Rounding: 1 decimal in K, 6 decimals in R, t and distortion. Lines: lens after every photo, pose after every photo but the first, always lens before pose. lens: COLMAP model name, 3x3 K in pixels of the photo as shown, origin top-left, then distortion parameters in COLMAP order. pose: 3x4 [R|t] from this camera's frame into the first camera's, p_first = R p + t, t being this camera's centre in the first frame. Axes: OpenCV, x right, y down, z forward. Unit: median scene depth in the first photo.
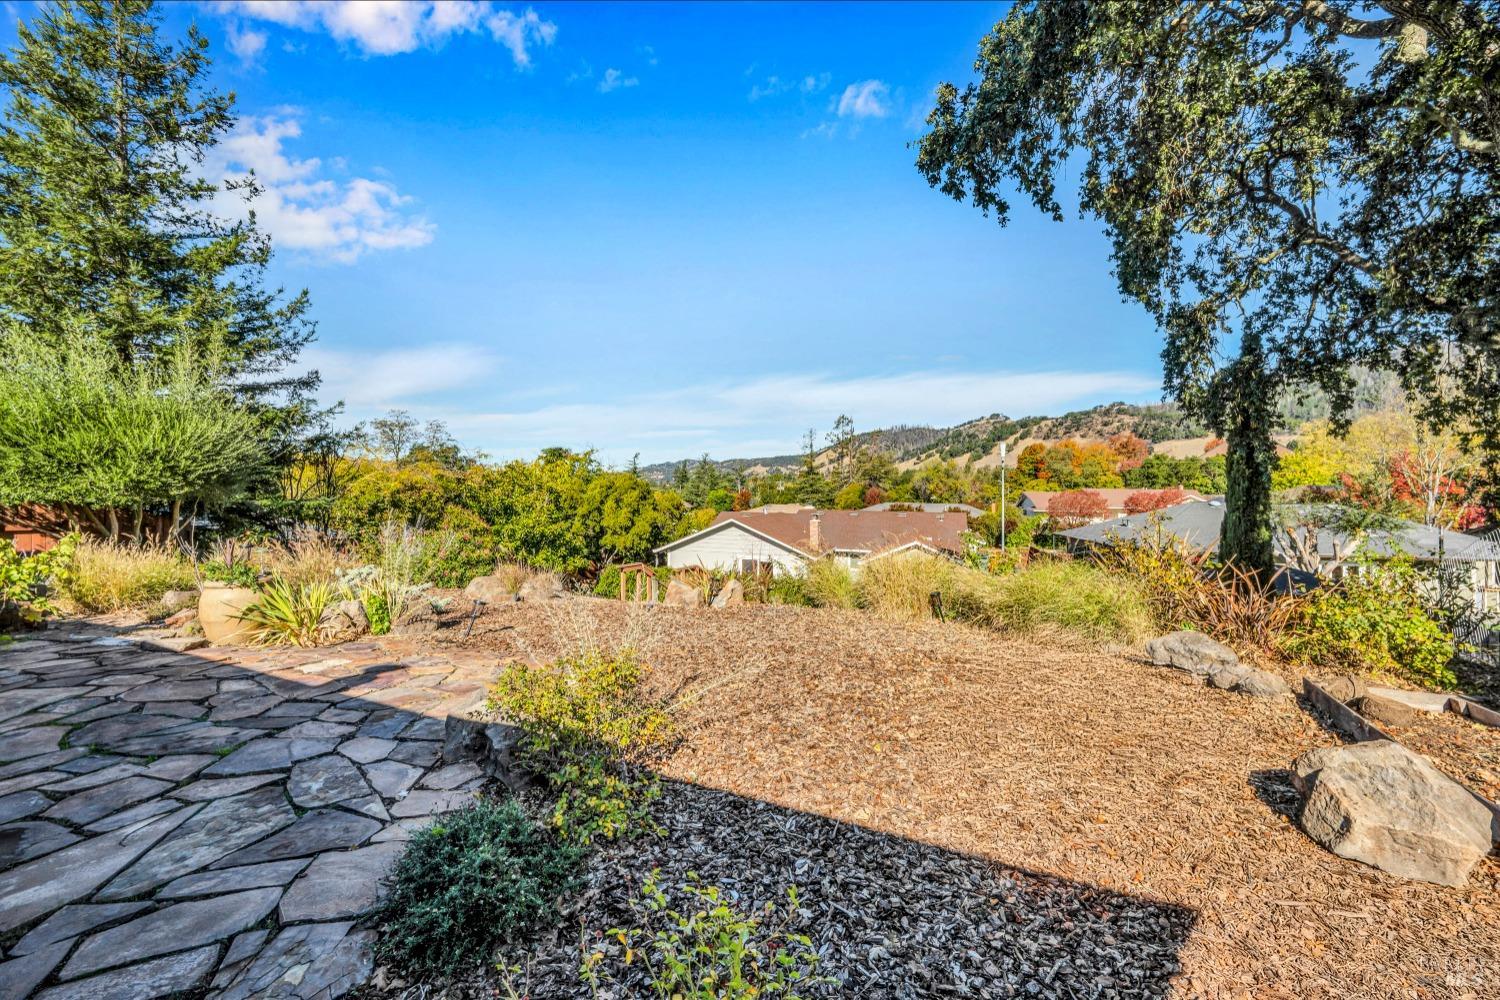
lens RADIAL K [[616.1, 0, 793.4], [0, 616.1, 504.5], [0, 0, 1]] dist [0.001024, 0.000219]
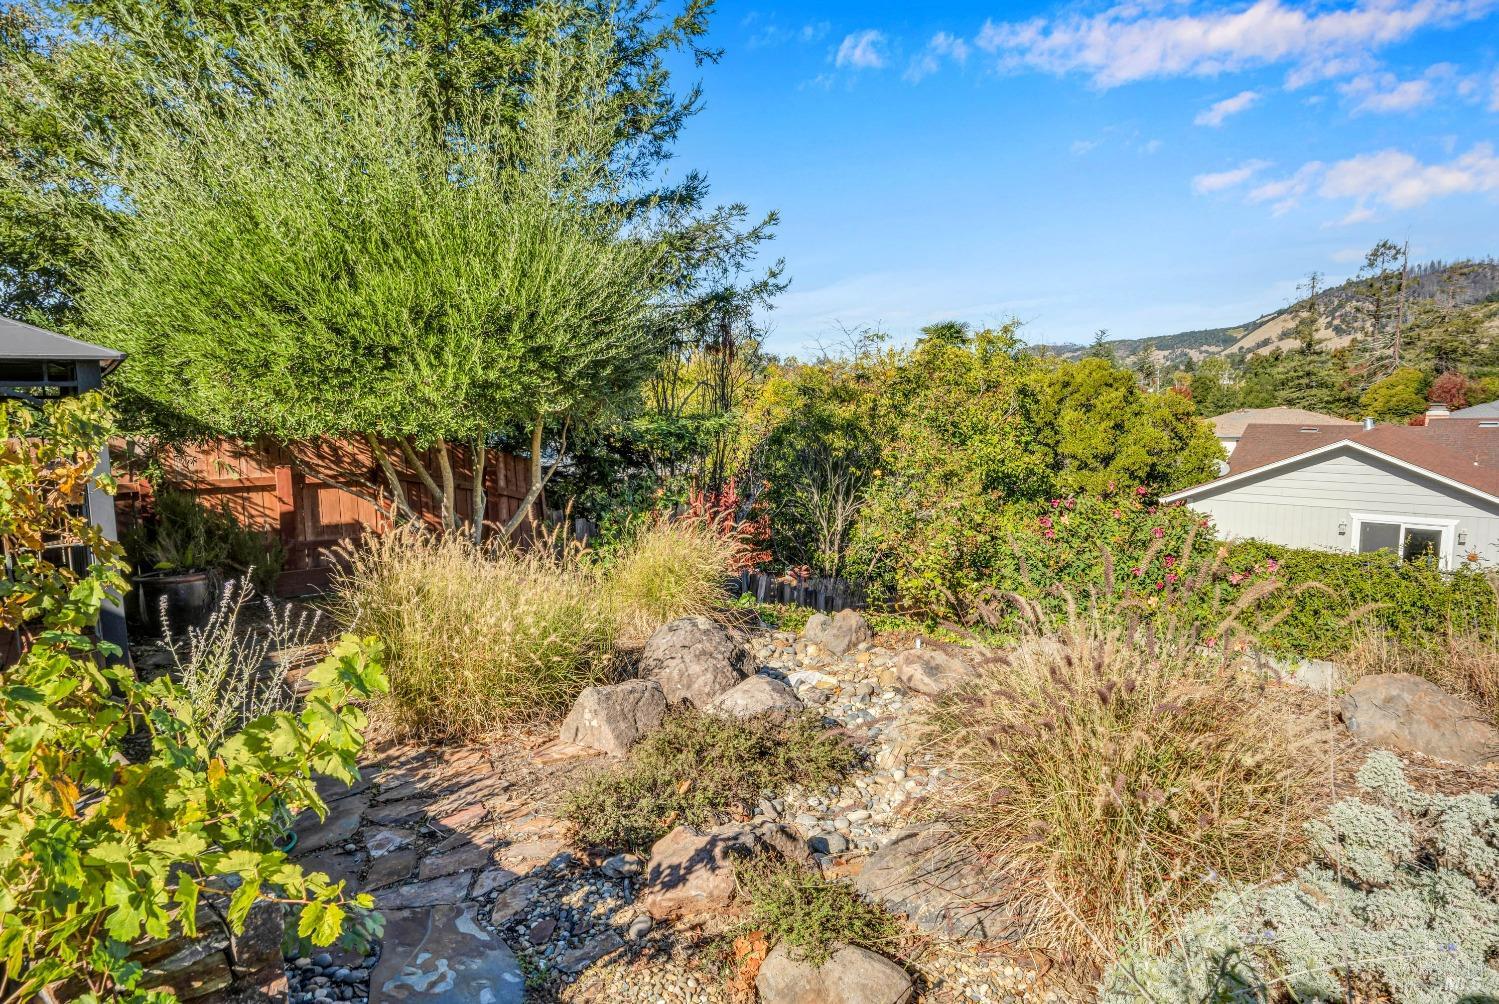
lens RADIAL K [[876.5, 0, 788.3], [0, 876.5, 508.3], [0, 0, 1]] dist [0.001016, -0.000019]
pose [[0.904444, 0.028310, -0.425652, -0.733748], [0.017972, 0.994381, 0.104325, -0.013419], [0.426213, -0.102006, 0.898853, 0.640260]]
